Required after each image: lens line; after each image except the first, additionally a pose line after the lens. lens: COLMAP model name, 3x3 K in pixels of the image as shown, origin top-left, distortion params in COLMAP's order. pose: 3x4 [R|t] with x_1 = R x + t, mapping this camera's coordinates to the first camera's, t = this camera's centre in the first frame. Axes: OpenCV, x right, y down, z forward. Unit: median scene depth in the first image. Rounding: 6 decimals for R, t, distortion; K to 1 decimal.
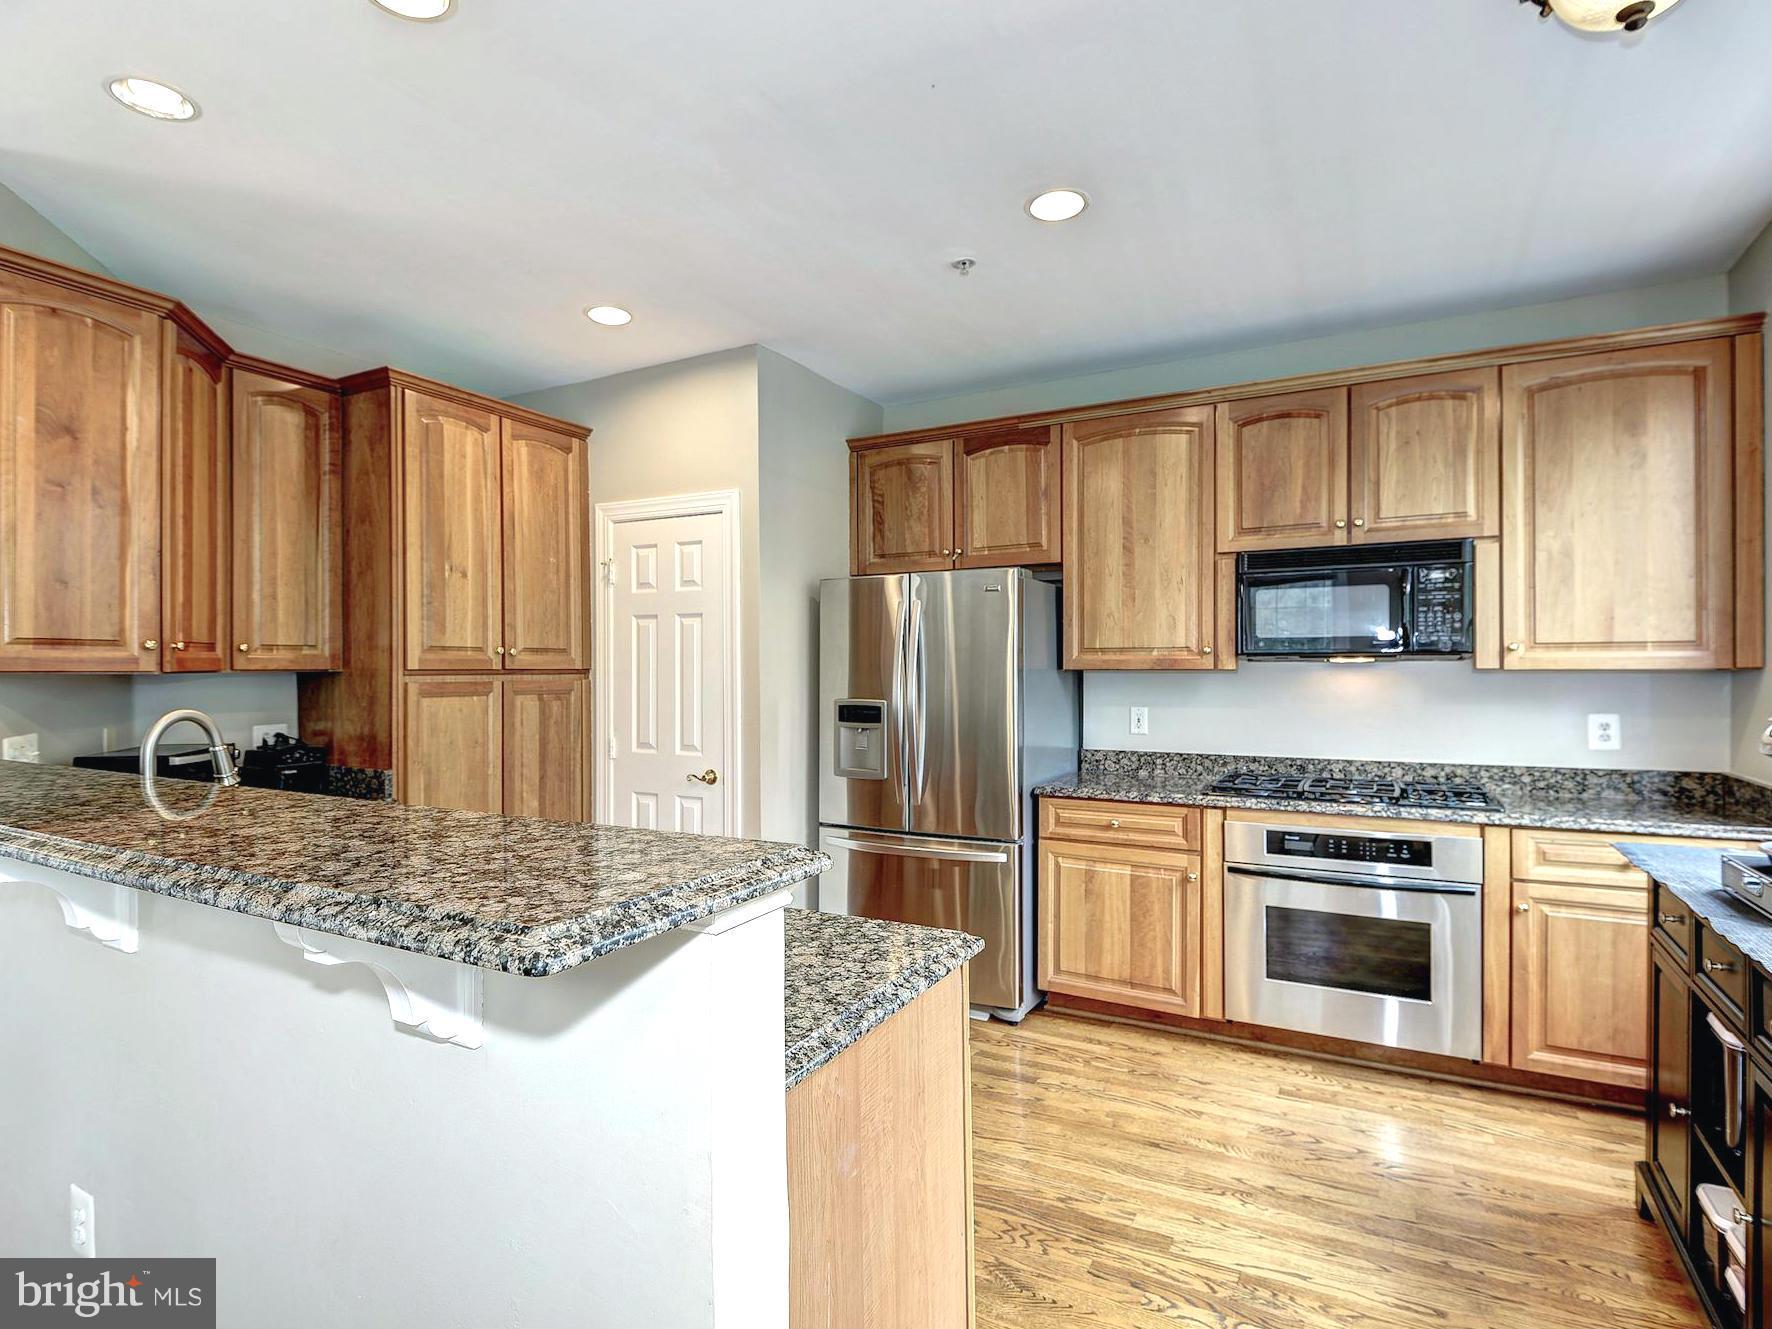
lens RADIAL K [[930.0, 0, 886.0], [0, 930.0, 664.5], [0, 0, 1]] dist [0.001984, 0.000077]
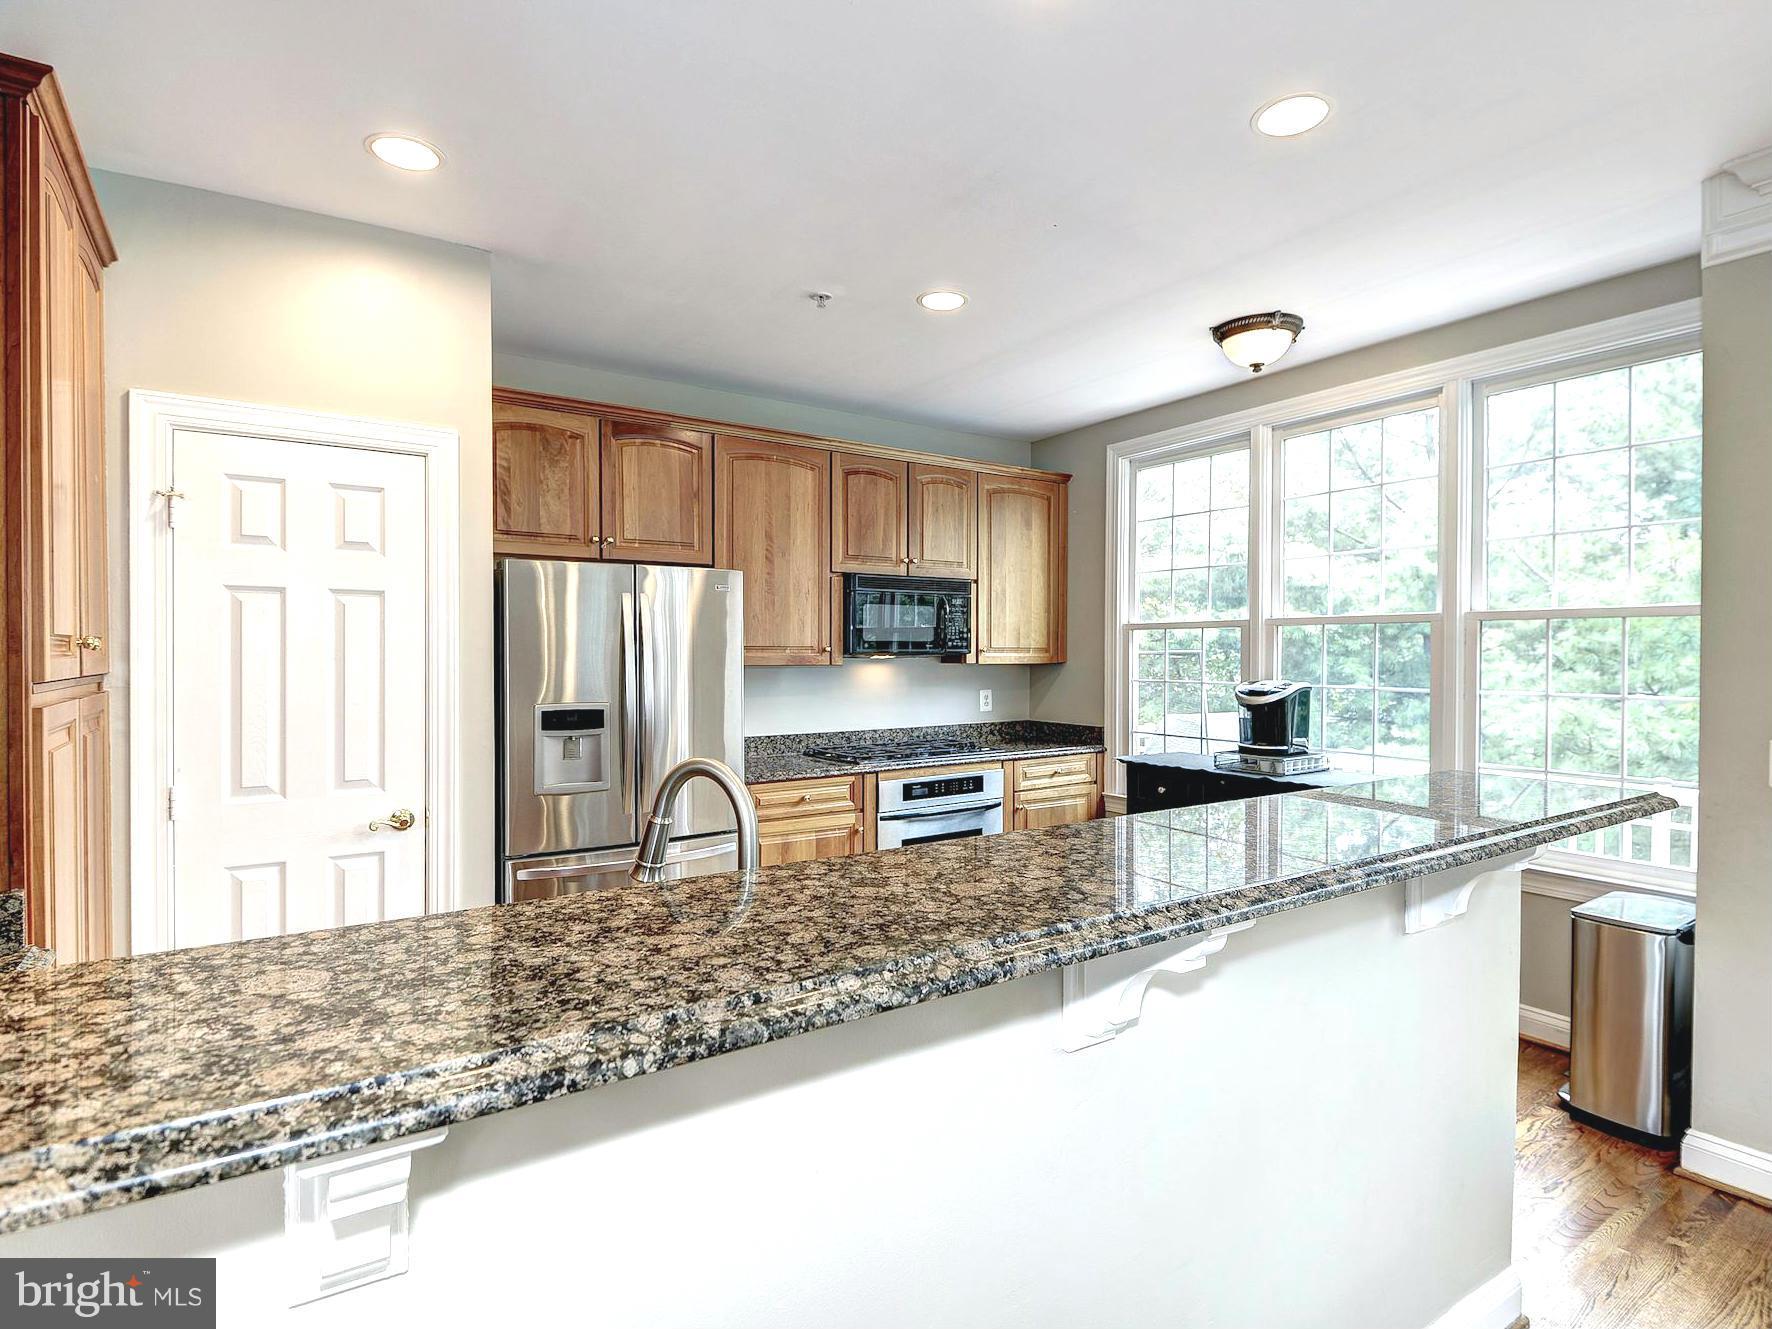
lens RADIAL K [[913.4, 0, 893.6], [0, 913.4, 654.5], [0, 0, 1]] dist [0.037464, -0.031827]
pose [[0.449960, 0.001908, 0.893047, -0.714880], [-0.005044, 0.999987, 0.000405, -0.009568], [-0.893035, -0.004687, 0.449963, 0.378738]]
